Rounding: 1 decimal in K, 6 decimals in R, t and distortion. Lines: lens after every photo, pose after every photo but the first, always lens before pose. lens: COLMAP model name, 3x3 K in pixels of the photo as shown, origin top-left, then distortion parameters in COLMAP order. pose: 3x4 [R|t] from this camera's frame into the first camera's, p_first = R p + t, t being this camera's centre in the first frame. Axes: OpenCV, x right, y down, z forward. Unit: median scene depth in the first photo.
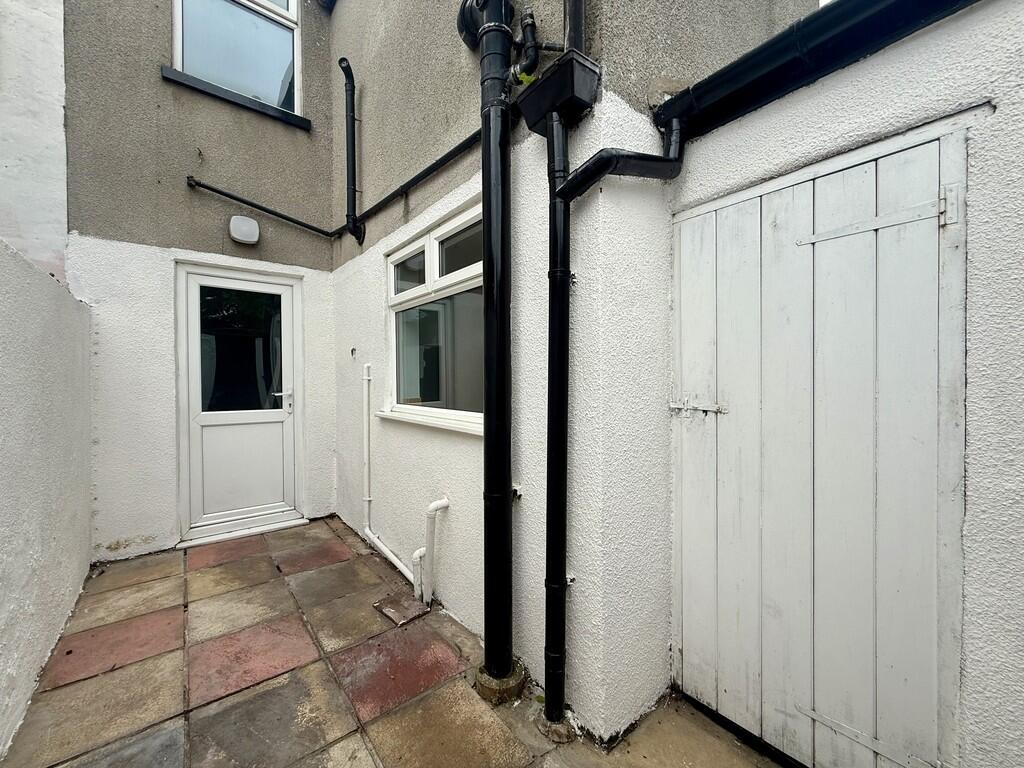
lens RADIAL K [[408.4, 0, 511.3], [0, 408.4, 382.6], [0, 0, 1]] dist [0.000151, -0.000356]
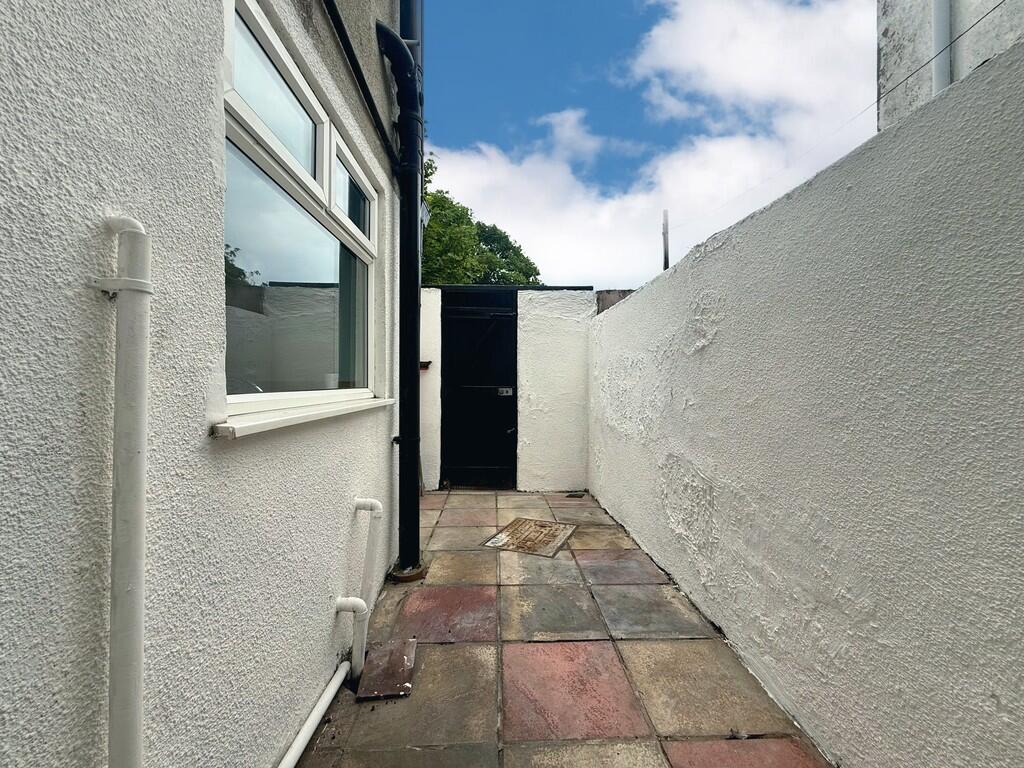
lens RADIAL K [[408.4, 0, 511.4], [0, 408.4, 380.8], [0, 0, 1]] dist [0.000151, -0.000356]
pose [[-0.802017, 0.006357, 0.597267, -1.166218], [0.008729, 0.999961, 0.001078, 0.072310], [-0.597238, 0.006078, -0.802041, 1.933663]]
